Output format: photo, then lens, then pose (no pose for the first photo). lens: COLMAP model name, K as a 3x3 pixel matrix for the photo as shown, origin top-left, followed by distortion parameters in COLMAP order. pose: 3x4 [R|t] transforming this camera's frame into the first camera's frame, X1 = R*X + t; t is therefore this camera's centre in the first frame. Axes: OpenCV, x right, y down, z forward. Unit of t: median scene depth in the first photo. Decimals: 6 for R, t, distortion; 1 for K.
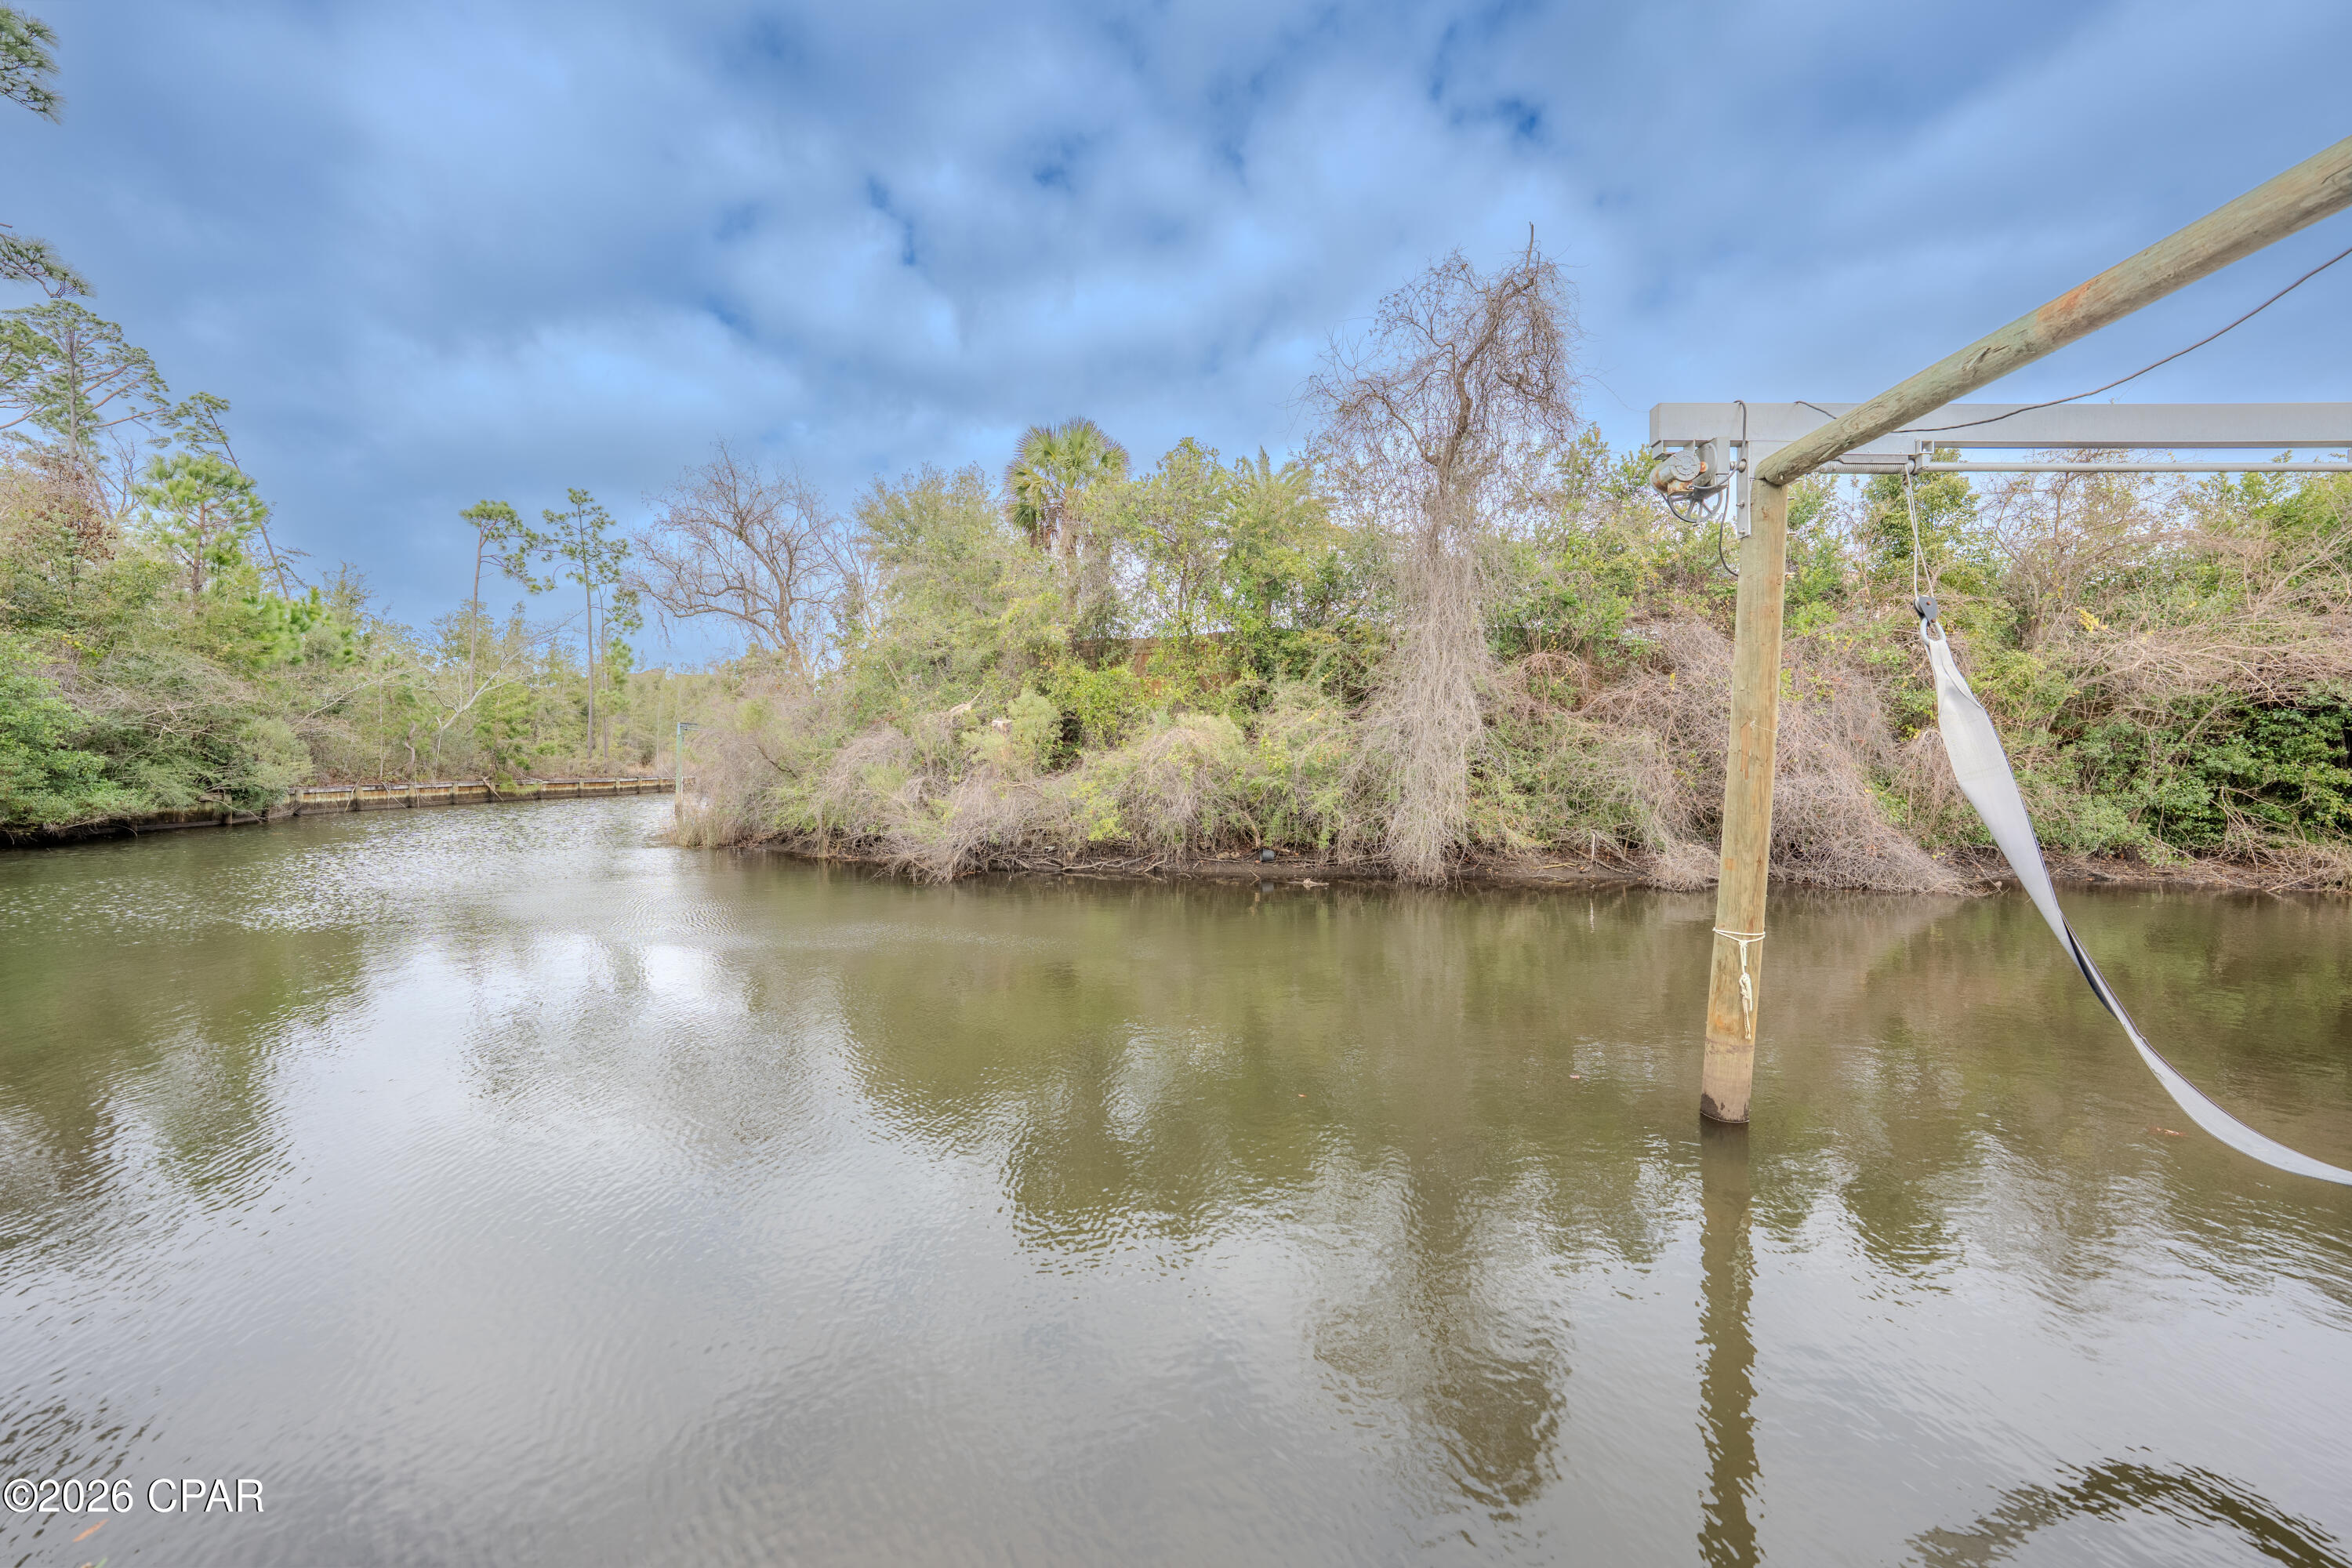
lens RADIAL K [[863.7, 0, 1178.8], [0, 863.7, 782.7], [0, 0, 1]] dist [-0.003007, -0.000038]
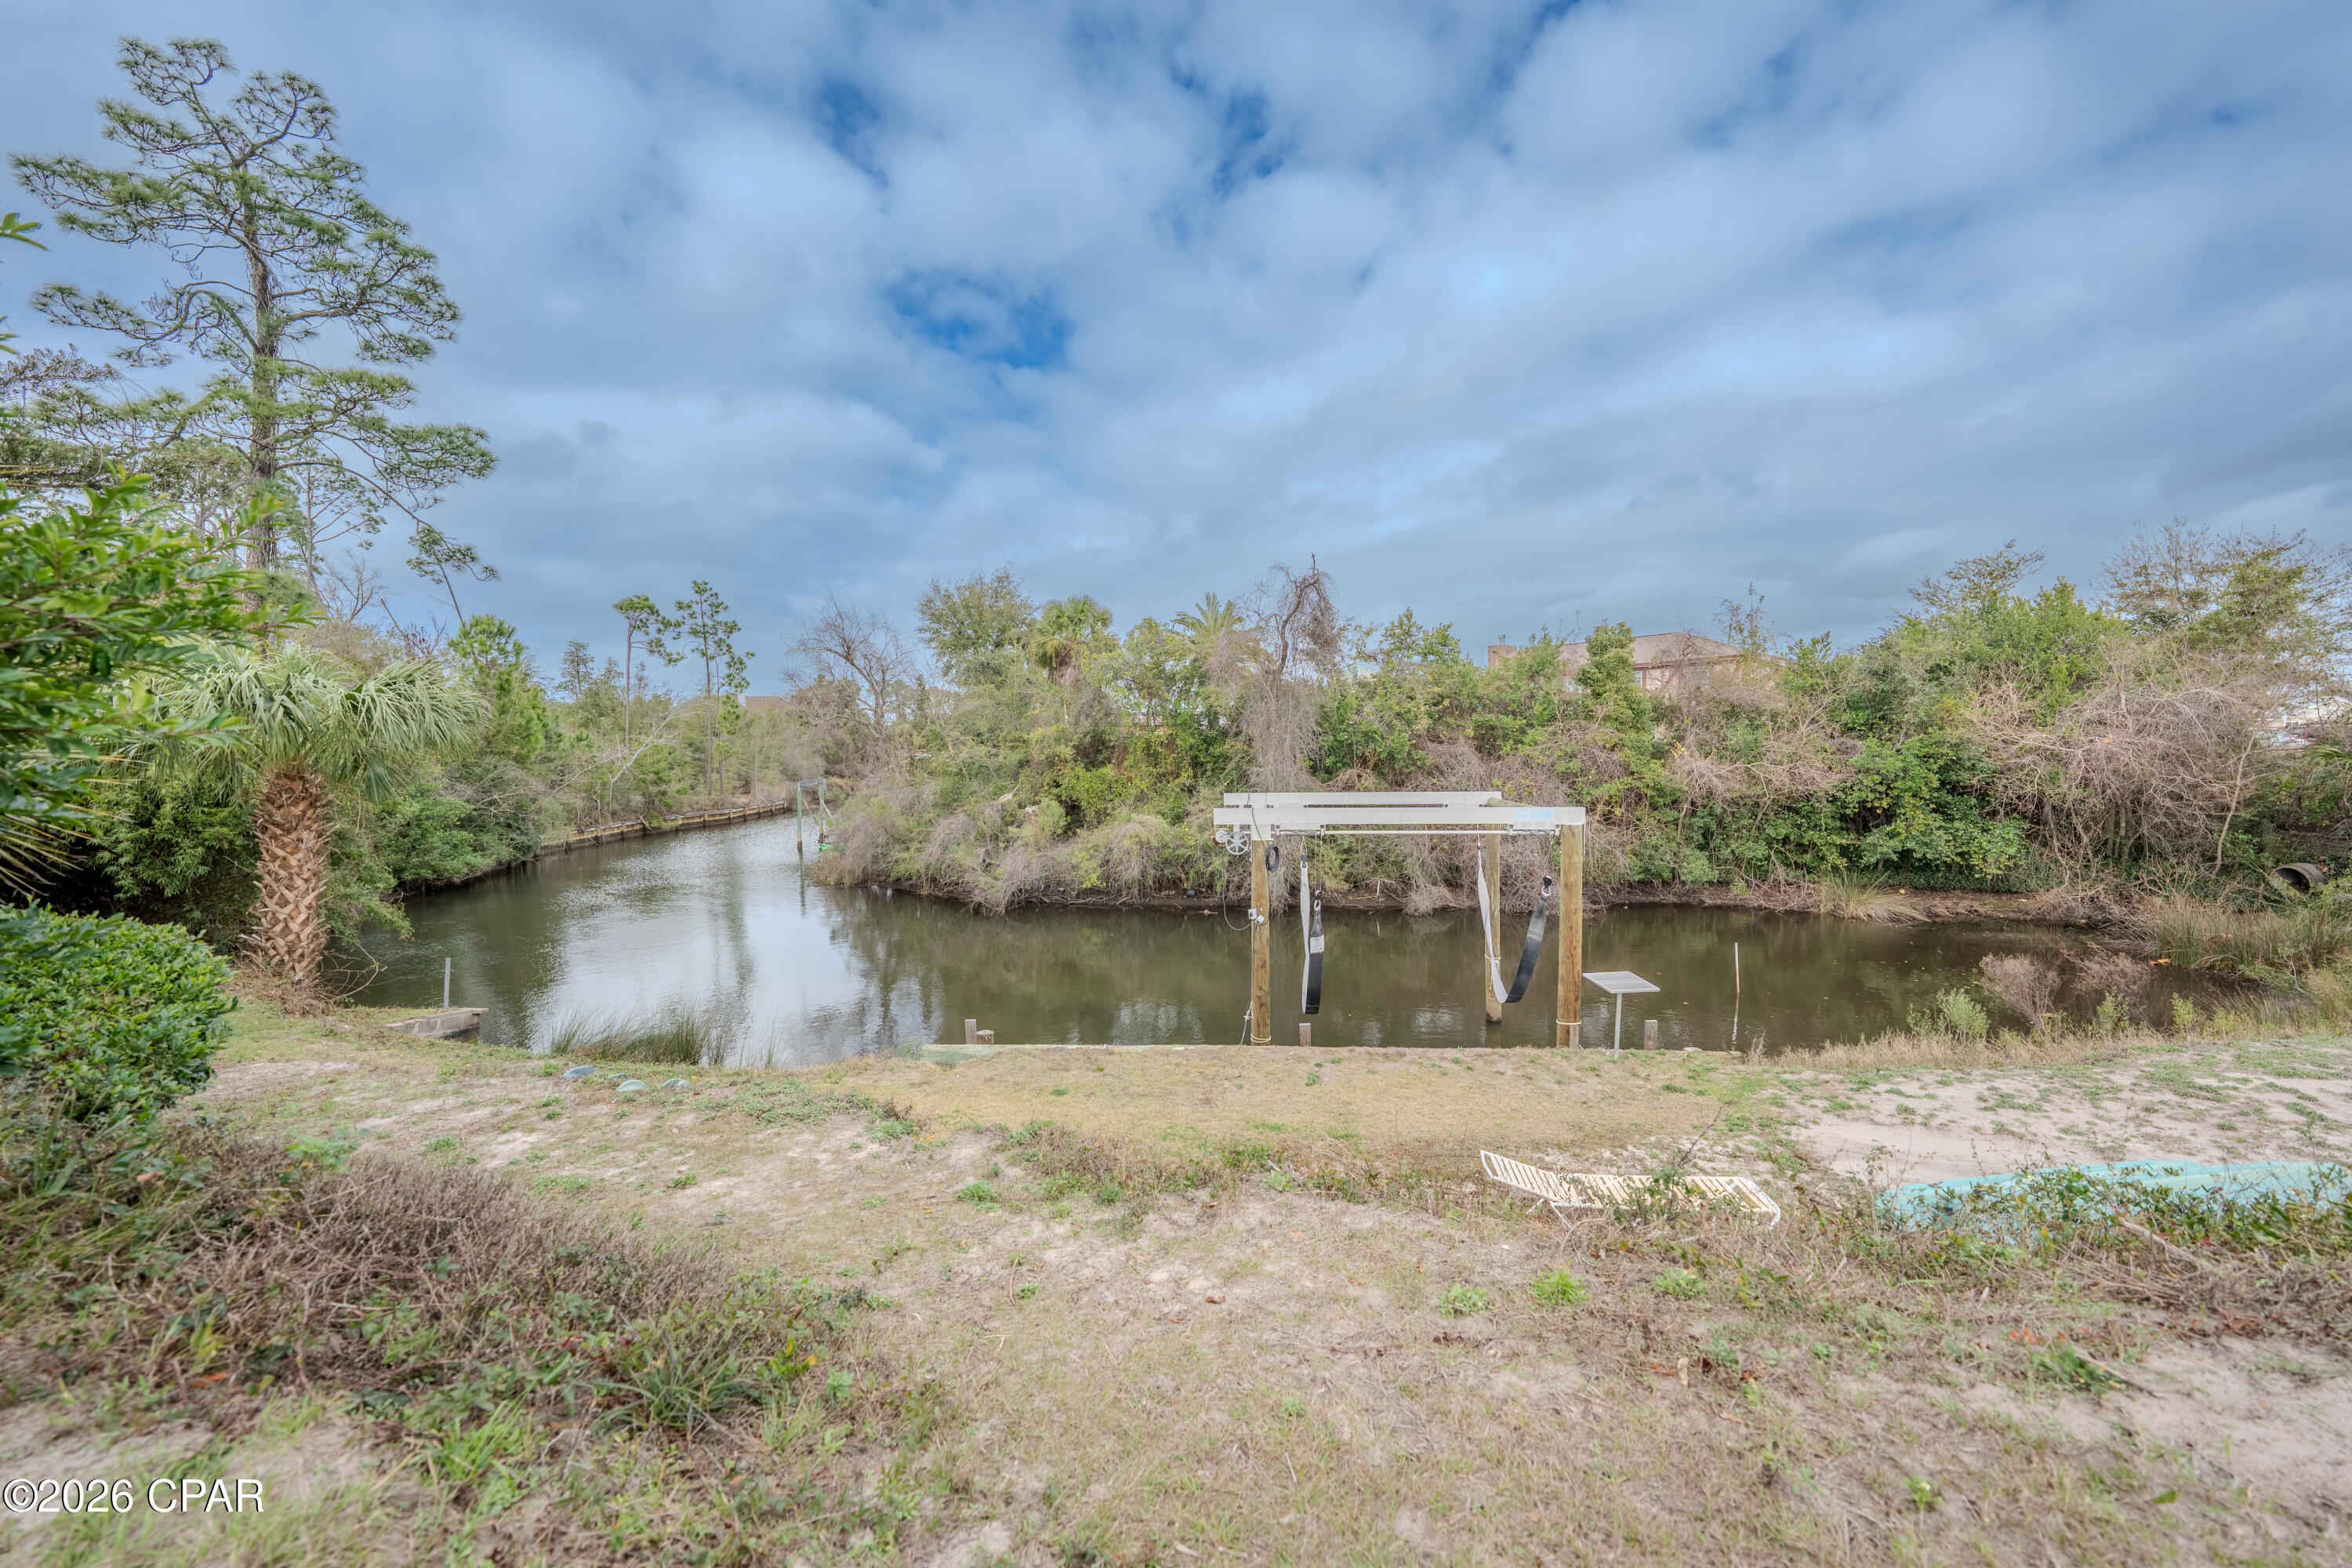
lens RADIAL K [[863.7, 0, 1176.4], [0, 863.7, 762.3], [0, 0, 1]] dist [-0.003007, -0.000038]
pose [[0.998861, -0.018394, -0.044028, 0.130206], [0.018043, 0.999802, -0.008356, -0.131607], [0.044173, 0.007552, 0.998995, -0.566876]]
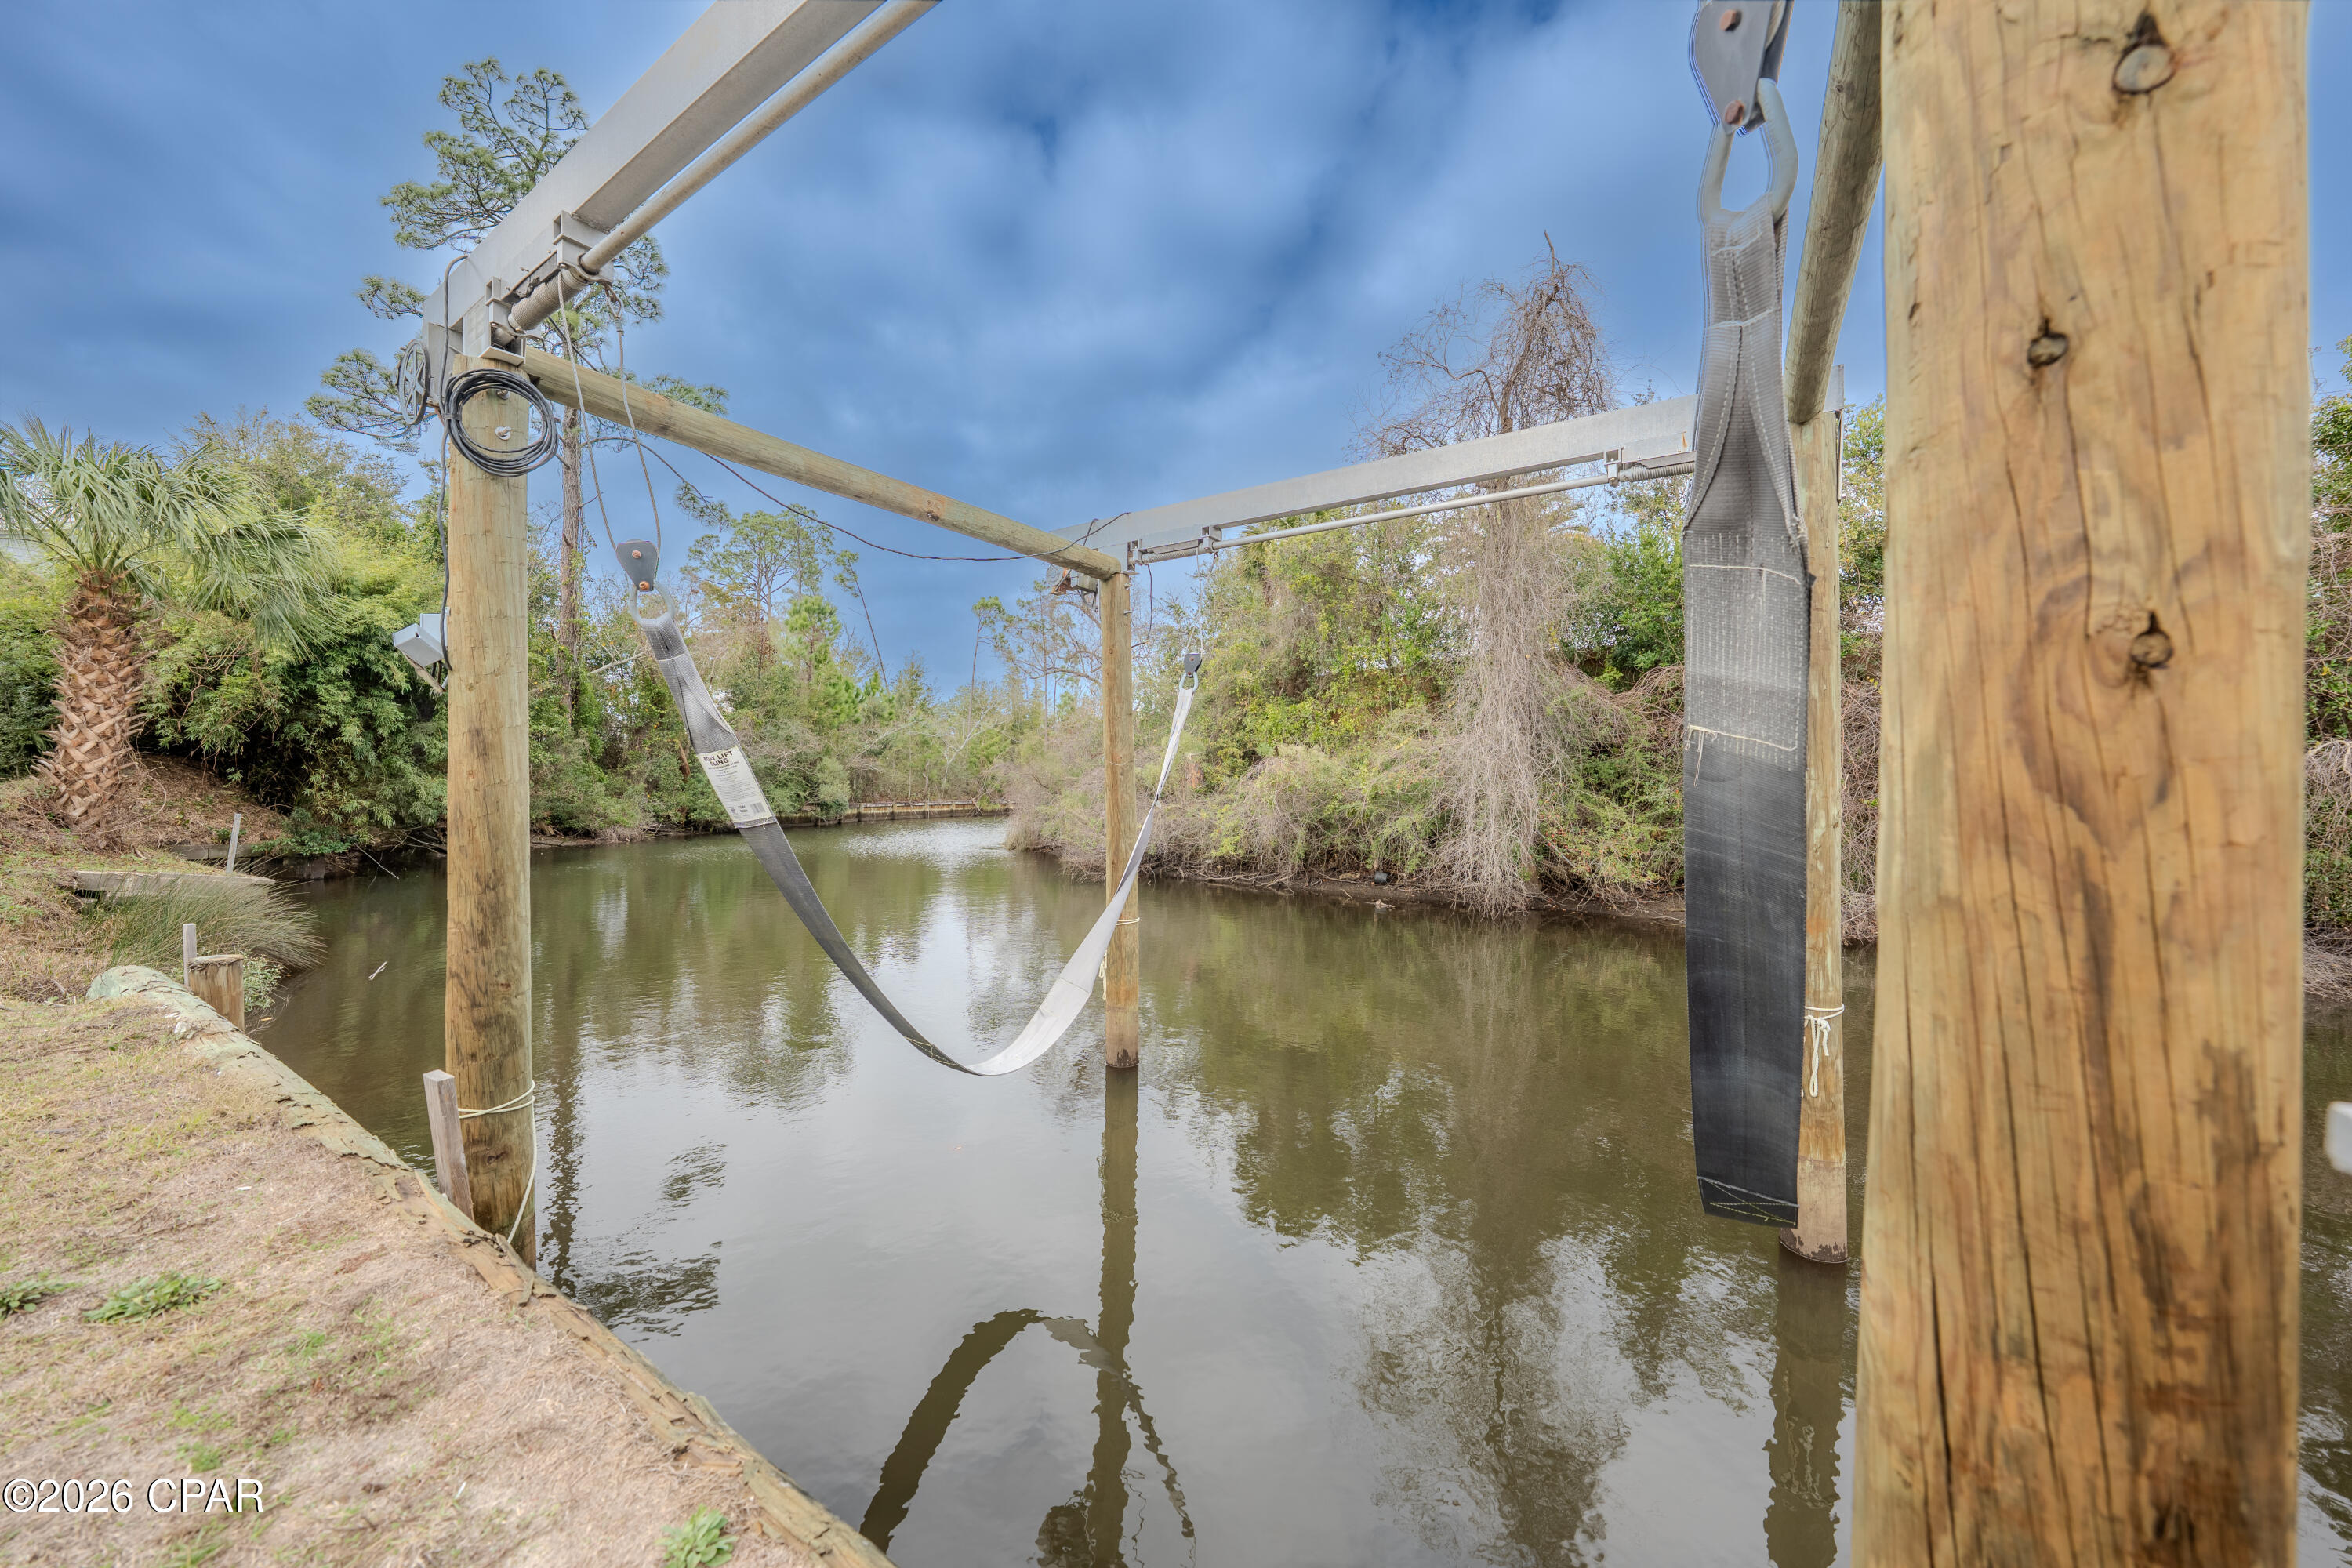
lens RADIAL K [[863.7, 0, 1151.0], [0, 863.7, 767.2], [0, 0, 1]] dist [-0.003007, -0.000038]
pose [[0.847740, -0.009296, -0.530330, 0.358582], [-0.016028, 0.998941, -0.043131, -0.000315], [0.530169, 0.045064, 0.846694, -0.041048]]
